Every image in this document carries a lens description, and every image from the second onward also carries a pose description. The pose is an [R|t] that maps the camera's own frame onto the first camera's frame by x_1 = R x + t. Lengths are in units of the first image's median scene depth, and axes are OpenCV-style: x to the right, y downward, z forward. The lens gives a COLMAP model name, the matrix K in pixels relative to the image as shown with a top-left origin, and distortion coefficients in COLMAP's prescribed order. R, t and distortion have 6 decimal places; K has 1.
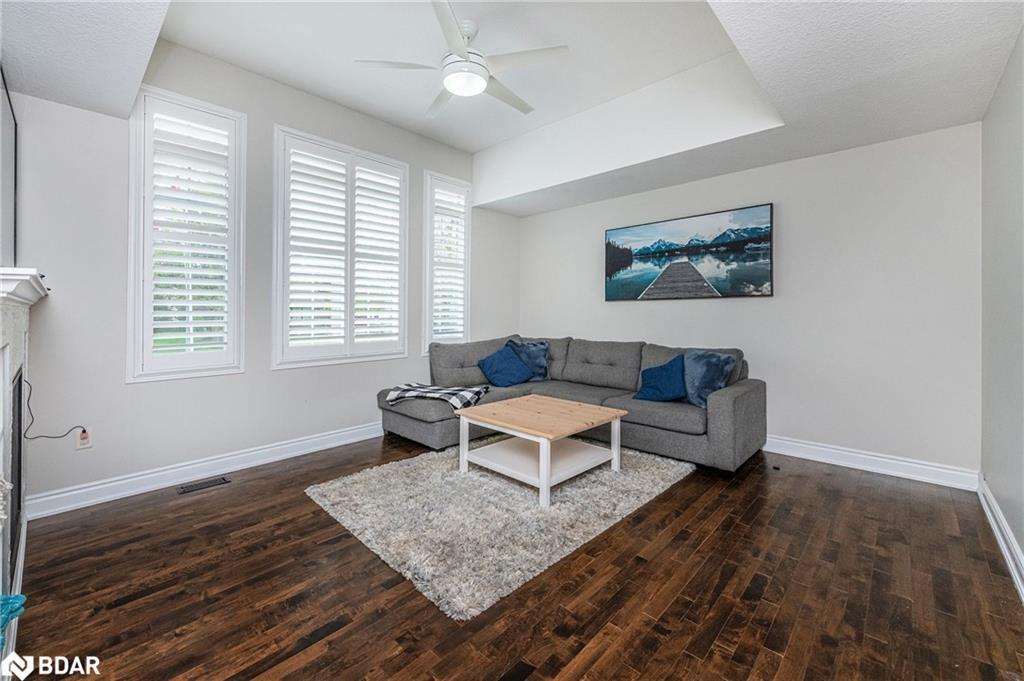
lens RADIAL K [[416.1, 0, 501.9], [0, 416.1, 314.9], [0, 0, 1]] dist [0.003523, -0.000134]
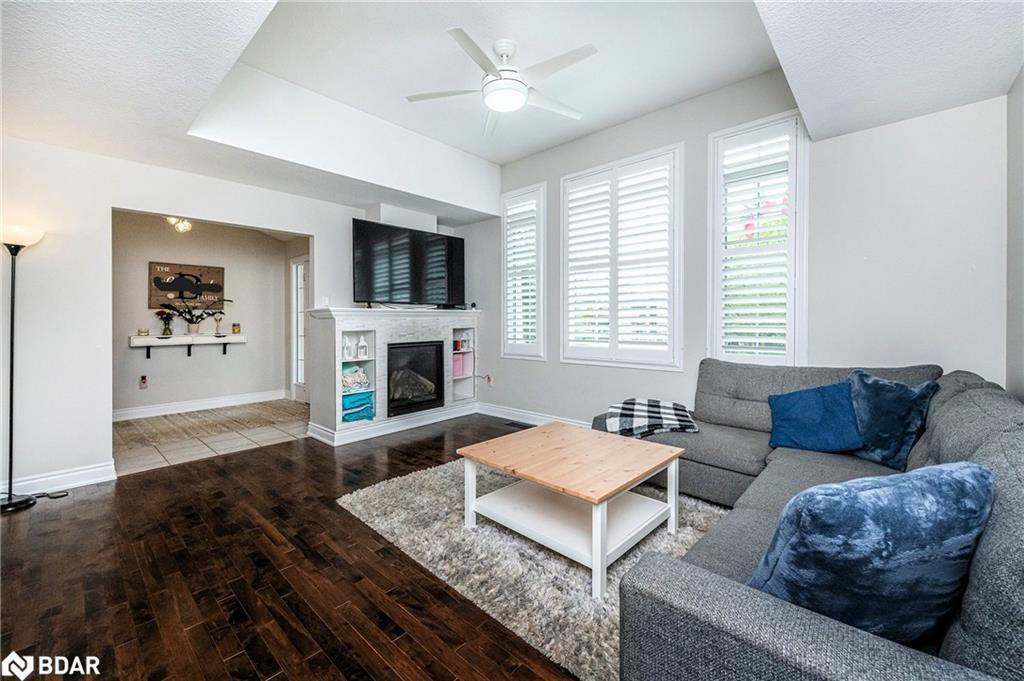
lens RADIAL K [[416.1, 0, 498.9], [0, 416.1, 317.2], [0, 0, 1]] dist [0.003523, -0.000134]
pose [[0.011109, -0.007676, -0.999909, 0.793662], [-0.003884, 0.999963, -0.007720, -0.001823], [0.999931, 0.003970, 0.011079, 0.803687]]
